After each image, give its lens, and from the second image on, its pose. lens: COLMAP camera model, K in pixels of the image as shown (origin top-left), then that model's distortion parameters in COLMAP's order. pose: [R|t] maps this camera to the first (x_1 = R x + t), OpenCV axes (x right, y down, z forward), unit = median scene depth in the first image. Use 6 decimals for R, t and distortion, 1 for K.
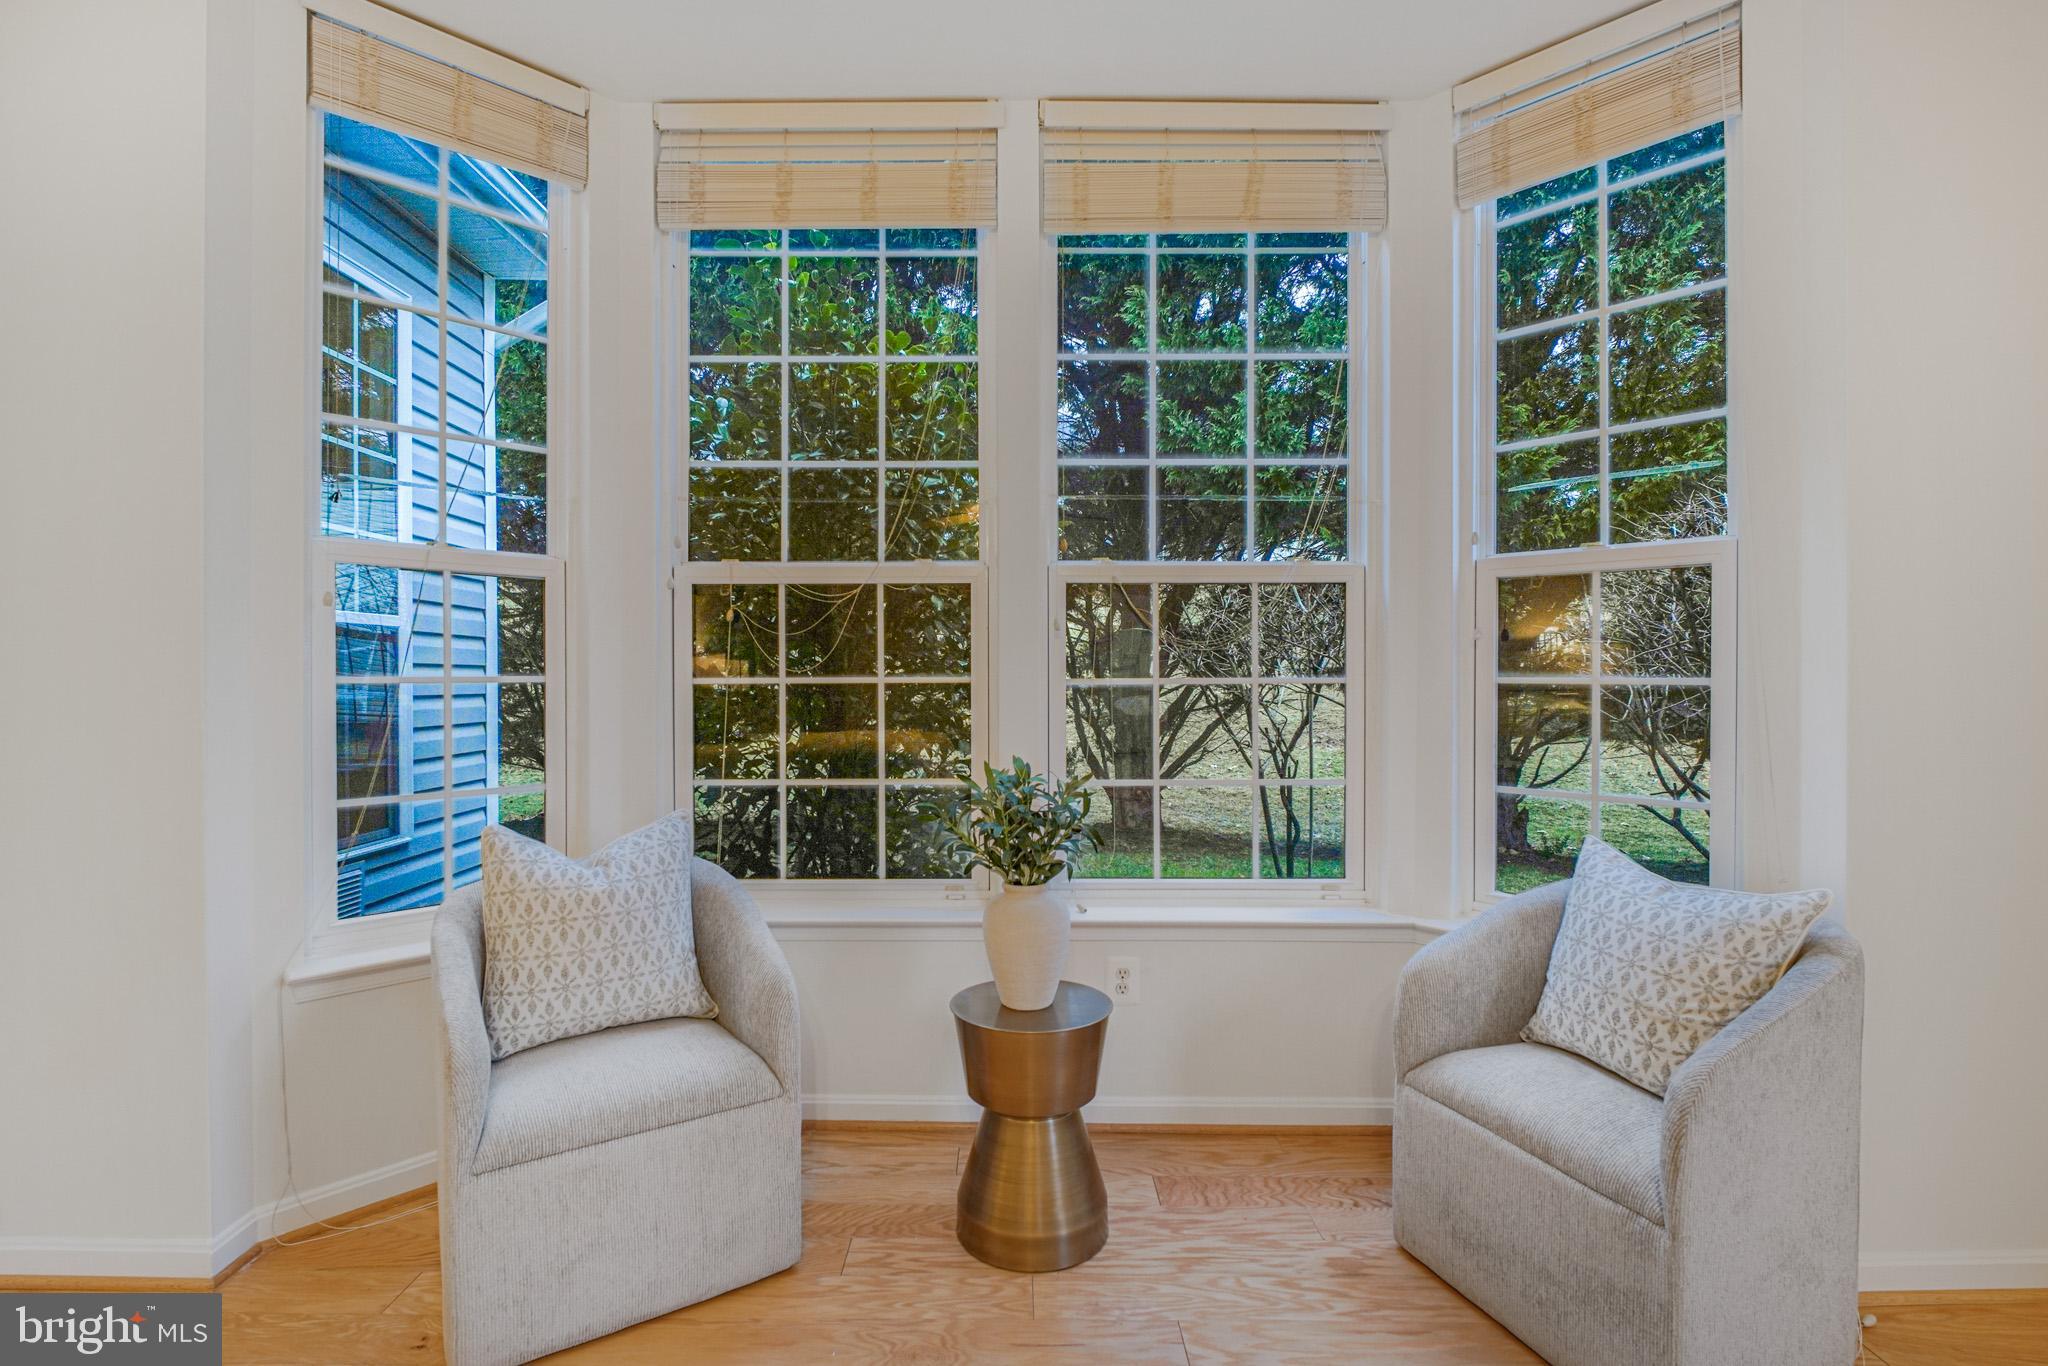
lens RADIAL K [[974.9, 0, 1012.7], [0, 974.9, 682.3], [0, 0, 1]] dist [-0.002903, -0.000598]
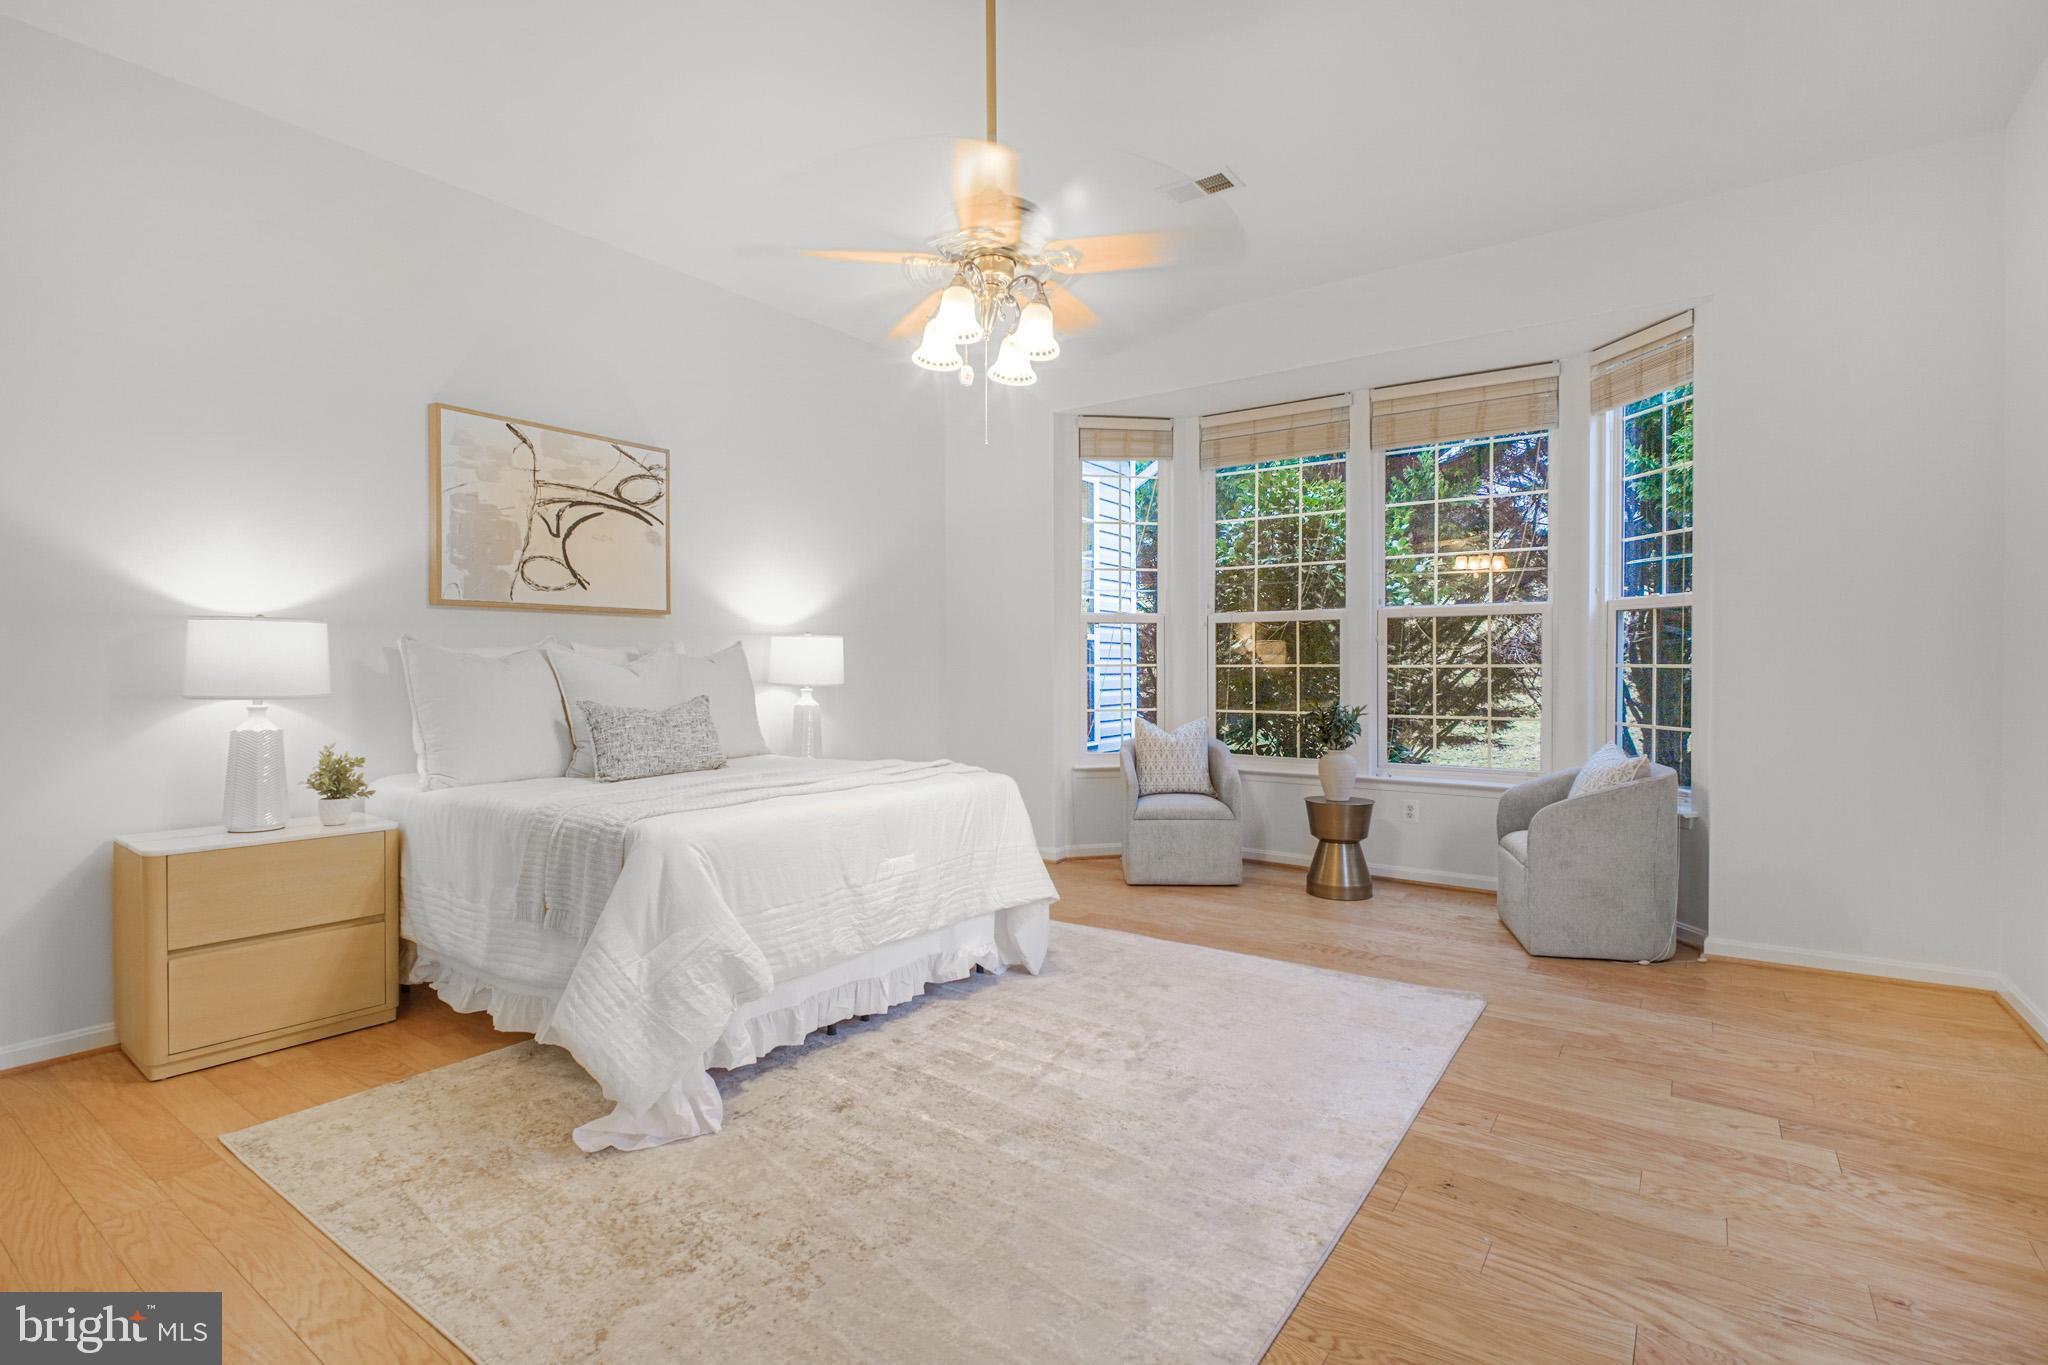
lens RADIAL K [[974.9, 0, 1017.1], [0, 974.9, 675.9], [0, 0, 1]] dist [-0.002903, -0.000598]
pose [[0.825121, 0.005929, -0.564924, 0.593489], [-0.000131, 0.999947, 0.010304, -0.001086], [0.564955, -0.008428, 0.825078, -1.177209]]
